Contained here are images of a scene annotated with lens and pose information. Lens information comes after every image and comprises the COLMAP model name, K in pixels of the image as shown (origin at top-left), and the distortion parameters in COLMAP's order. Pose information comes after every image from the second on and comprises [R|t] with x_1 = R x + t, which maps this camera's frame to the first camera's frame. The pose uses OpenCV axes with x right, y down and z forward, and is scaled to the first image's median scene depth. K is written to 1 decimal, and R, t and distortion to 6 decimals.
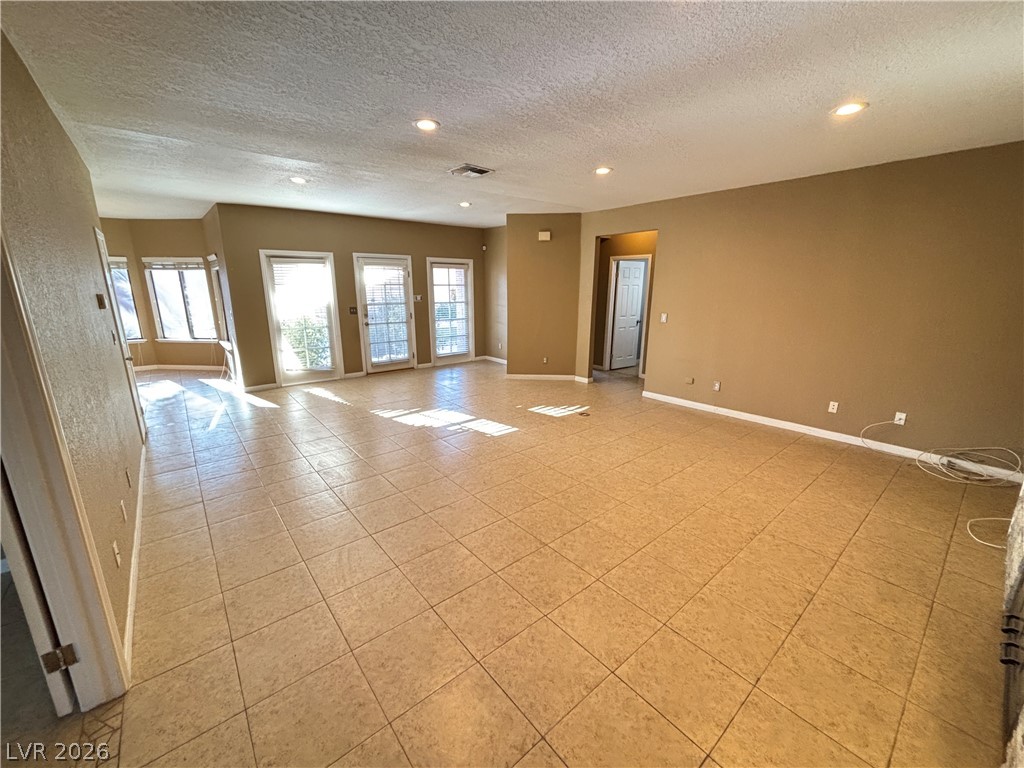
lens RADIAL K [[411.3, 0, 512.9], [0, 411.3, 384.8], [0, 0, 1]] dist [0.001154, -0.000431]
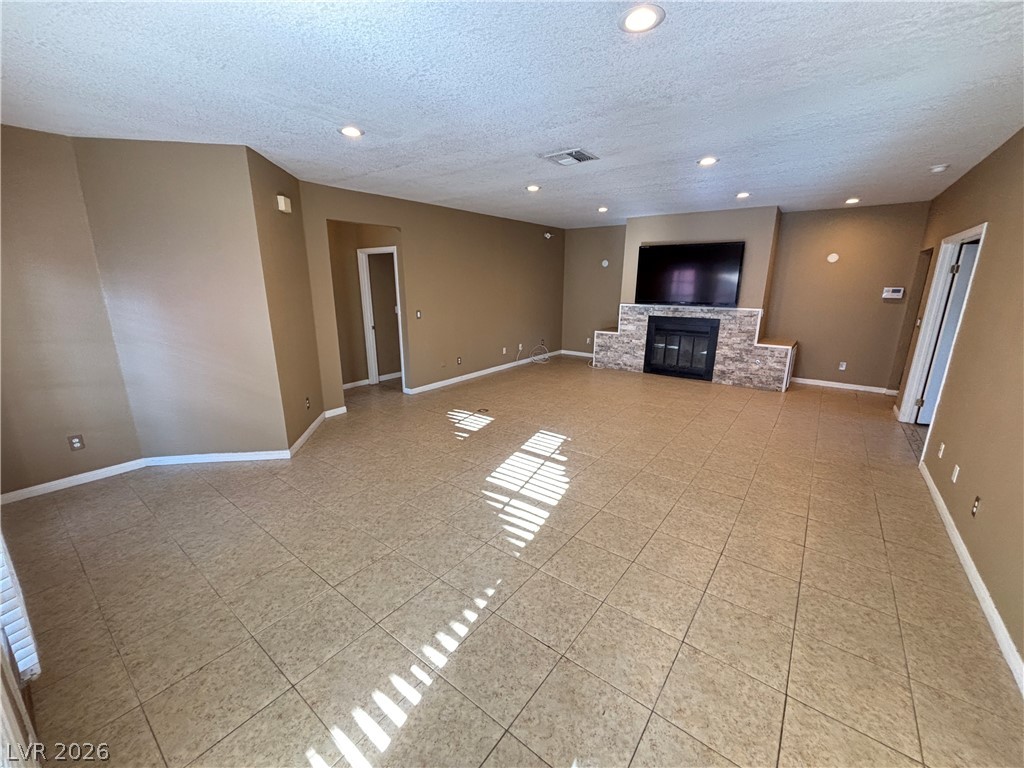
lens RADIAL K [[408.8, 0, 505.2], [0, 408.8, 383.8], [0, 0, 1]] dist [0.000870, 0.000339]
pose [[-0.204233, -0.243833, 0.948069, -0.687338], [0.238838, 0.926803, 0.289815, -0.236840], [-0.949339, 0.285624, -0.131047, 0.927863]]
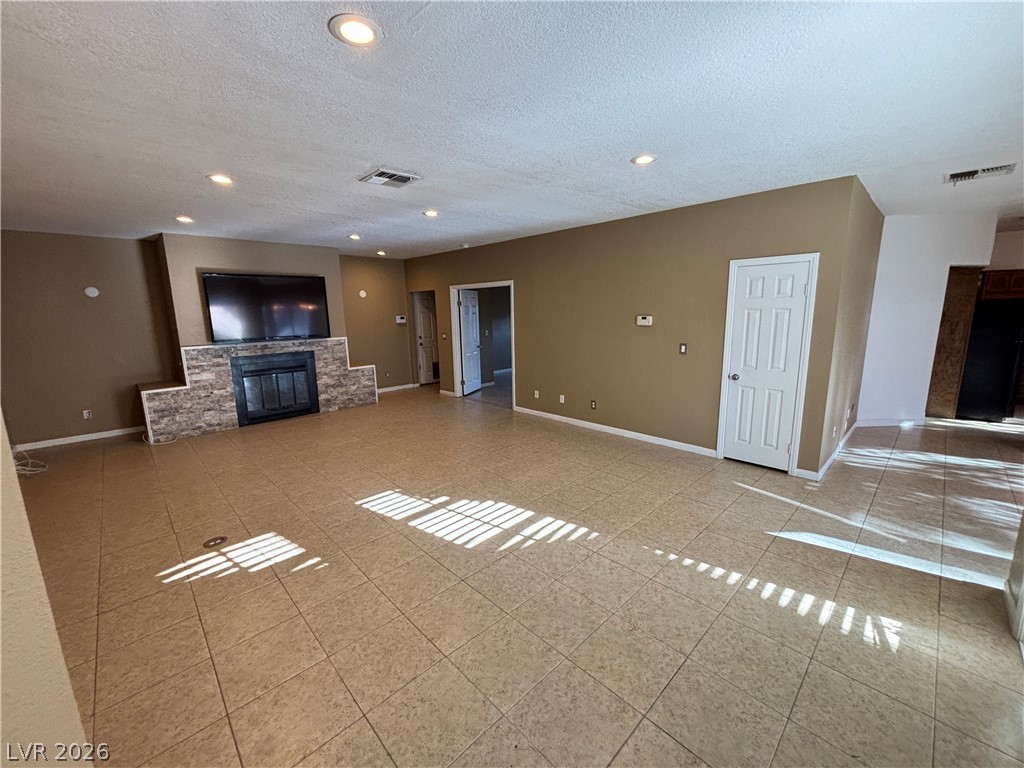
lens RADIAL K [[415.6, 0, 512.0], [0, 415.6, 384.0], [0, 0, 1]] dist [0.007103, -0.000418]
pose [[-0.997659, 0.028679, -0.062086, -0.186631], [0.000346, 0.909928, 0.414767, -0.327353], [0.068389, 0.413774, -0.907807, 1.286058]]
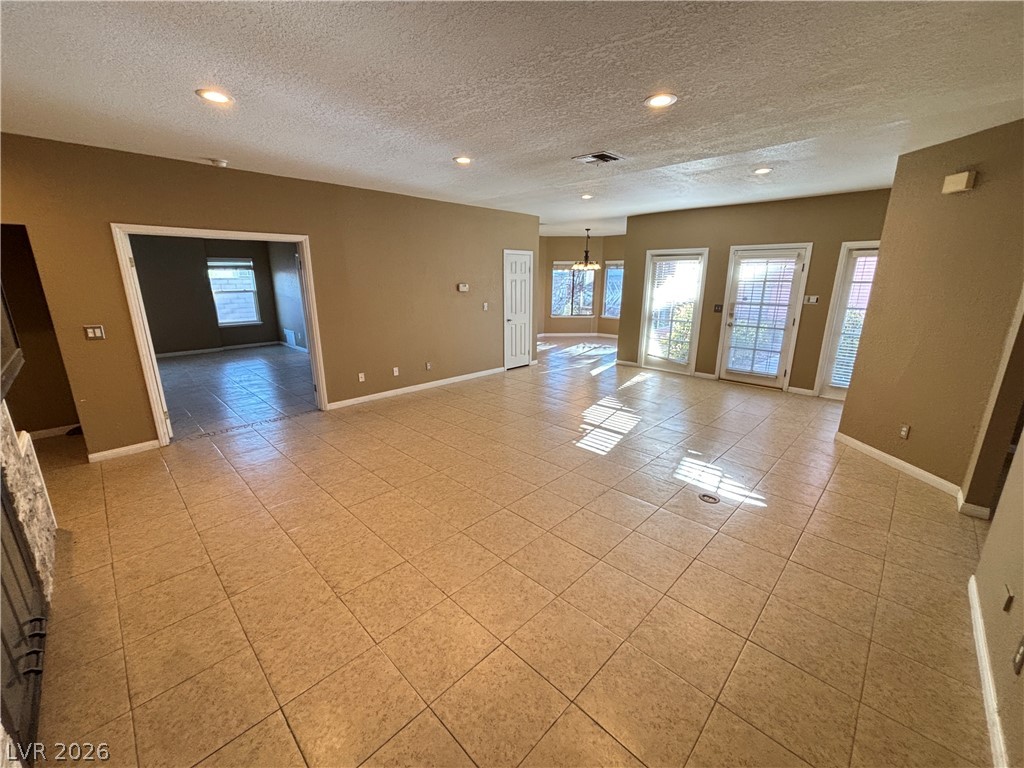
lens RADIAL K [[412.9, 0, 512.0], [0, 412.9, 384.0], [0, 0, 1]] dist [-0.003313, -0.000181]
pose [[0.099818, 0.247824, -0.963649, 0.604082], [-0.239571, 0.945980, 0.218465, -0.130602], [0.965734, 0.209056, 0.153798, 0.519464]]
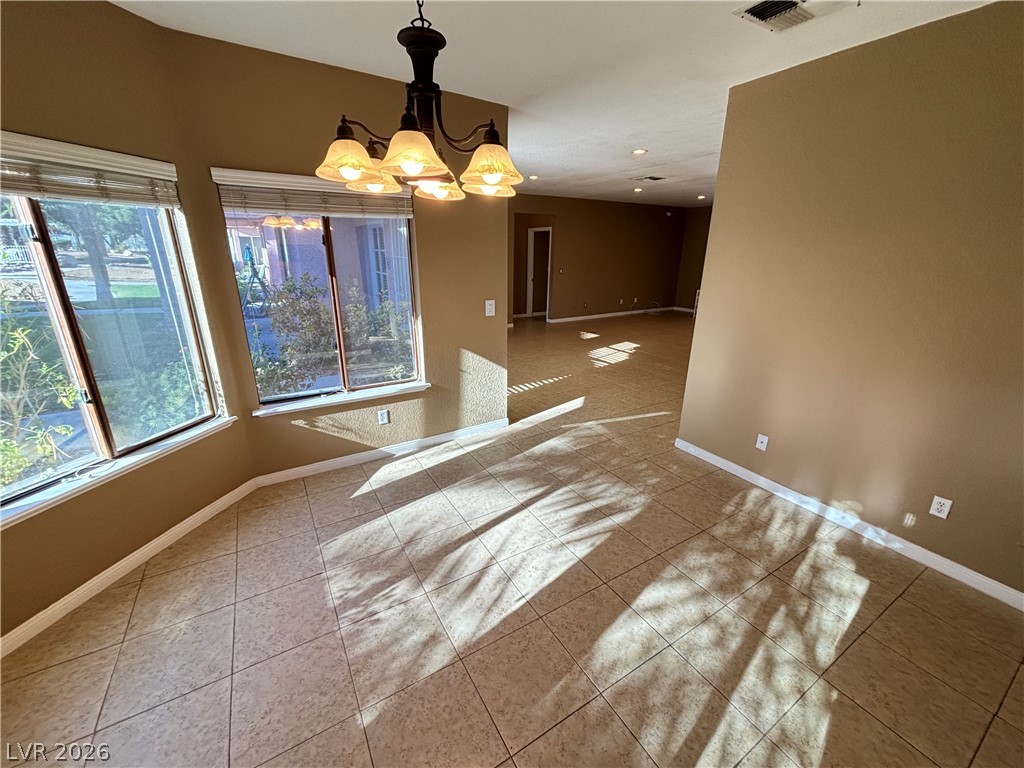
lens RADIAL K [[415.8, 0, 511.5], [0, 415.8, 382.7], [0, 0, 1]] dist [0.012508, -0.000172]
pose [[0.141625, -0.306660, 0.941224, -1.287971], [0.229190, 0.935131, 0.270189, -0.226831], [-0.963024, 0.177453, 0.202721, 0.886198]]
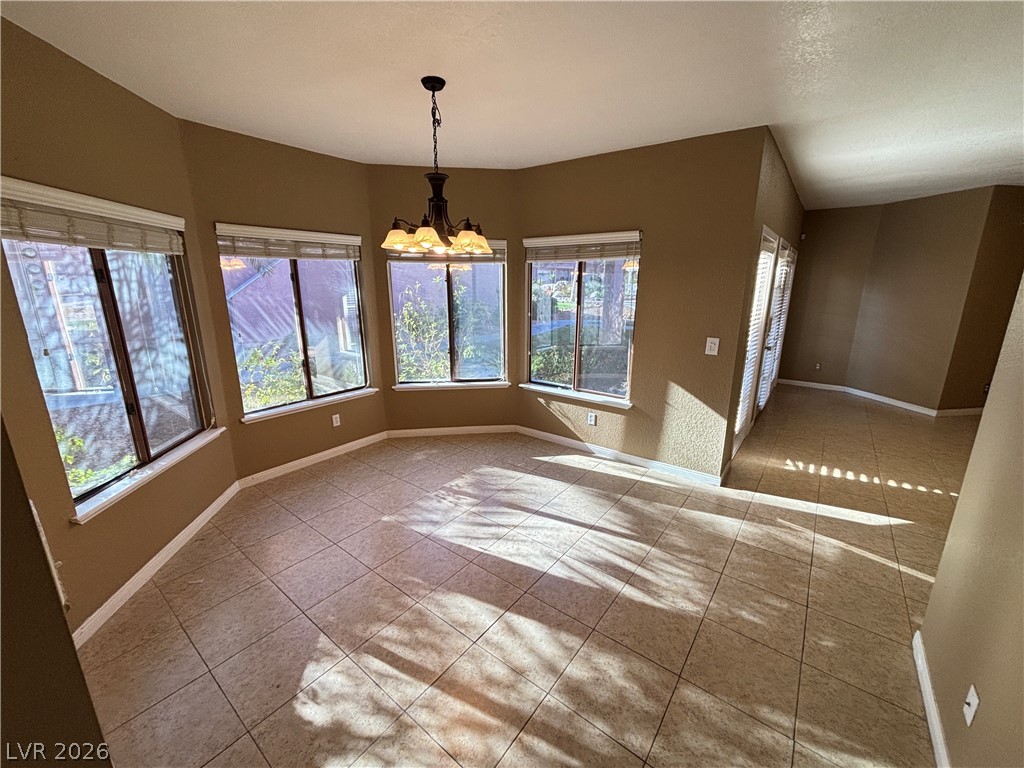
lens RADIAL K [[411.3, 0, 512.9], [0, 411.3, 384.8], [0, 0, 1]] dist [0.001154, -0.000431]
pose [[0.974740, -0.053912, 0.216737, -1.071220], [0.053223, 0.998542, 0.009019, -0.141533], [-0.216908, 0.002745, 0.976188, 0.545390]]
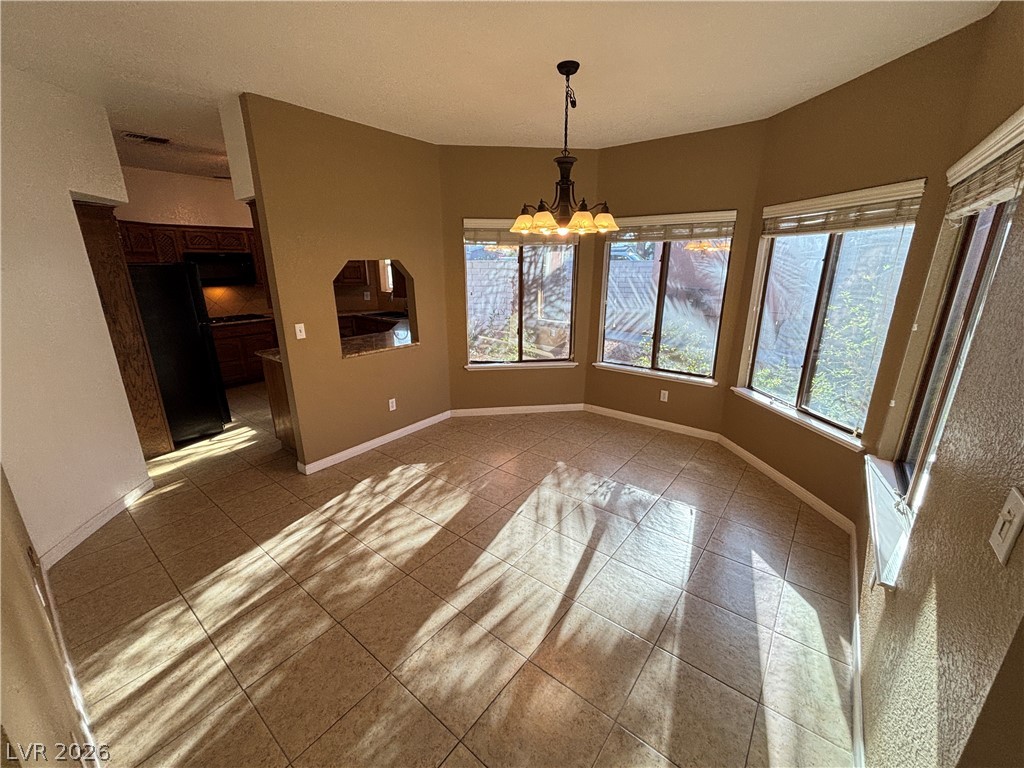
lens RADIAL K [[411.3, 0, 512.9], [0, 411.3, 384.8], [0, 0, 1]] dist [0.001154, -0.000431]
pose [[0.211016, 0.275288, -0.937917, -0.616530], [-0.232312, 0.946154, 0.225439, -0.208120], [0.949475, 0.170319, 0.263606, 0.822391]]
